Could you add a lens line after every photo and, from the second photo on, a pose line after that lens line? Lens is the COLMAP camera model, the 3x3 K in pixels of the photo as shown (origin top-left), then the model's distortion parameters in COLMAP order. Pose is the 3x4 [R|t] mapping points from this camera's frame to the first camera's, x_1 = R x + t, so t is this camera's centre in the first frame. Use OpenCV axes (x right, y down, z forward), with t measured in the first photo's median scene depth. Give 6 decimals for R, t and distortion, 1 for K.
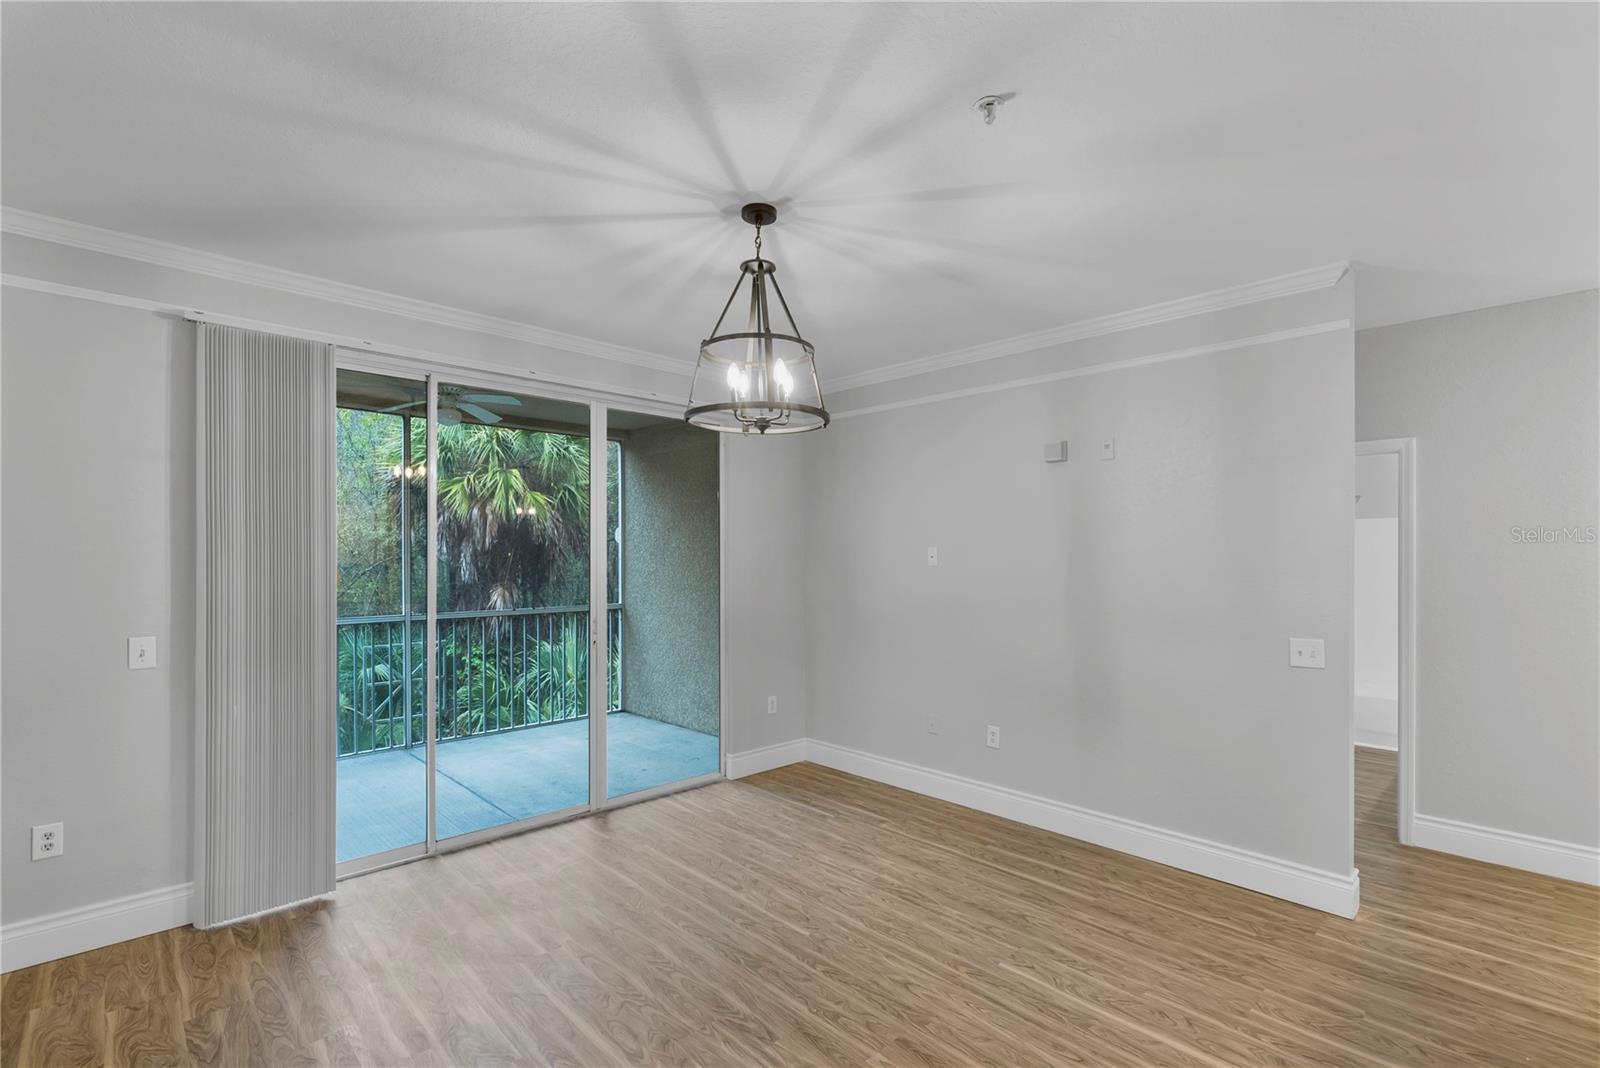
lens RADIAL K [[730.7, 0, 797.4], [0, 730.7, 549.3], [0, 0, 1]] dist [-0.008622, 0.003955]
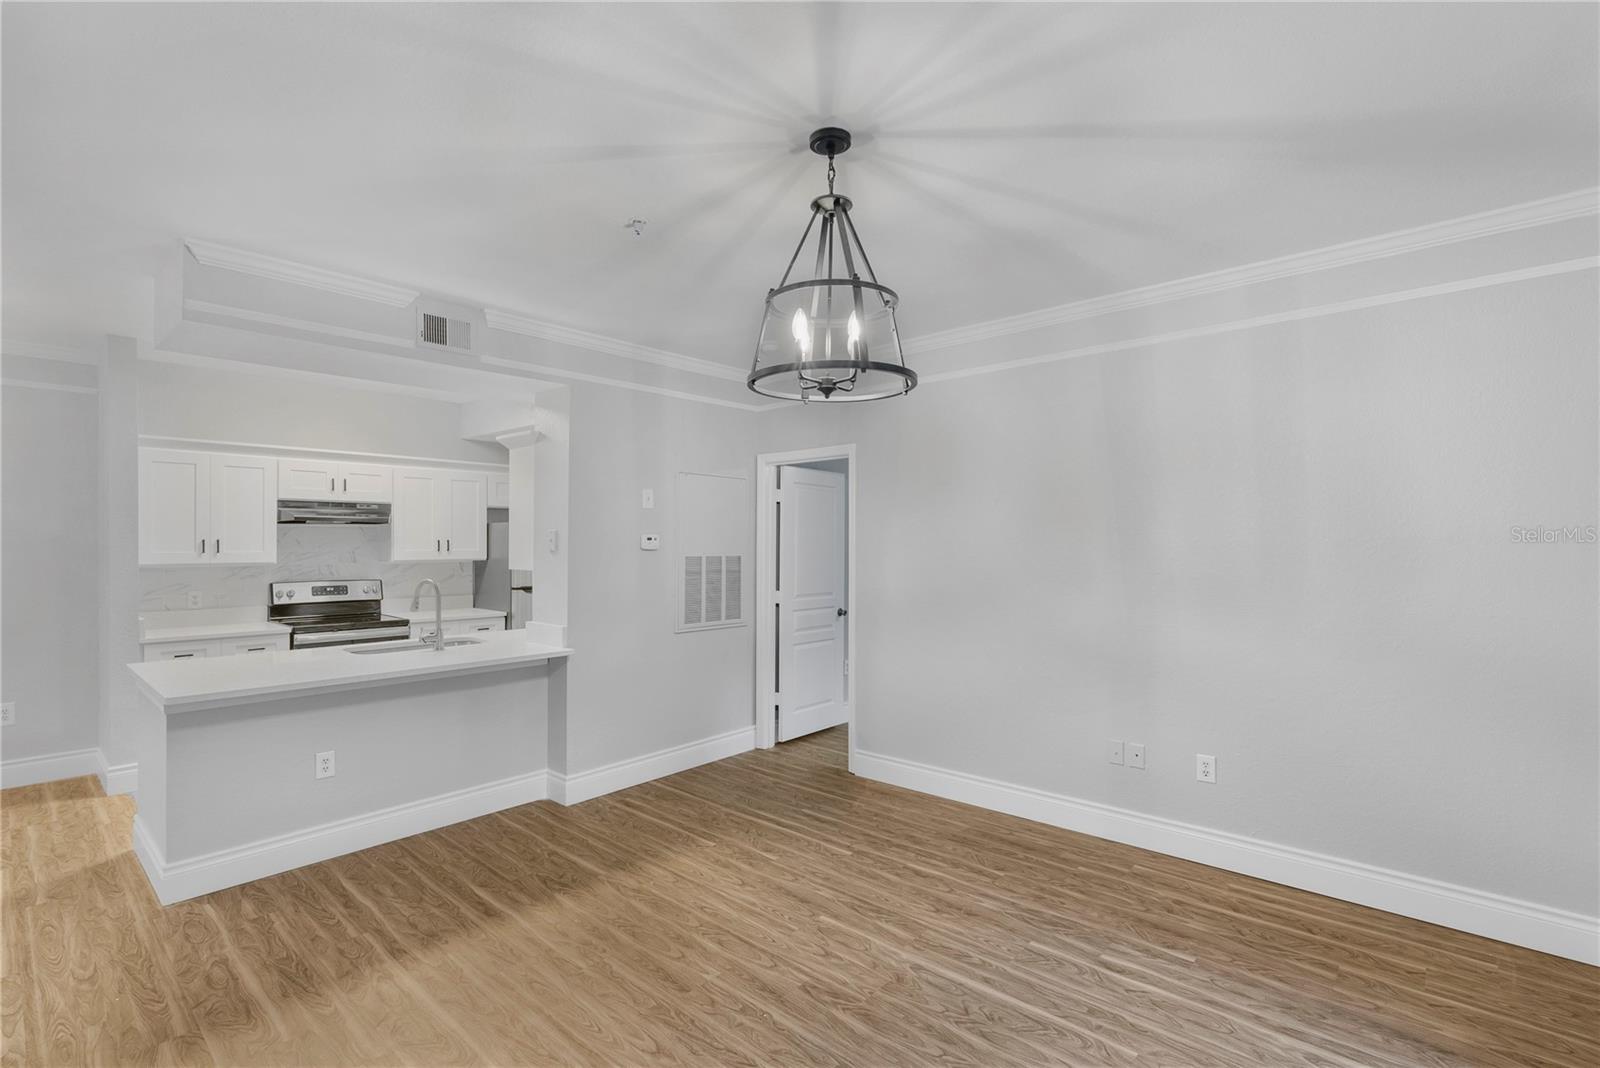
lens RADIAL K [[730.7, 0, 780.2], [0, 730.7, 544.0], [0, 0, 1]] dist [-0.008622, 0.003955]
pose [[-0.997775, 0.001260, -0.066659, 0.061504], [0.001414, 0.999996, -0.002252, 0.012819], [0.066655, -0.002341, -0.997773, 1.775848]]
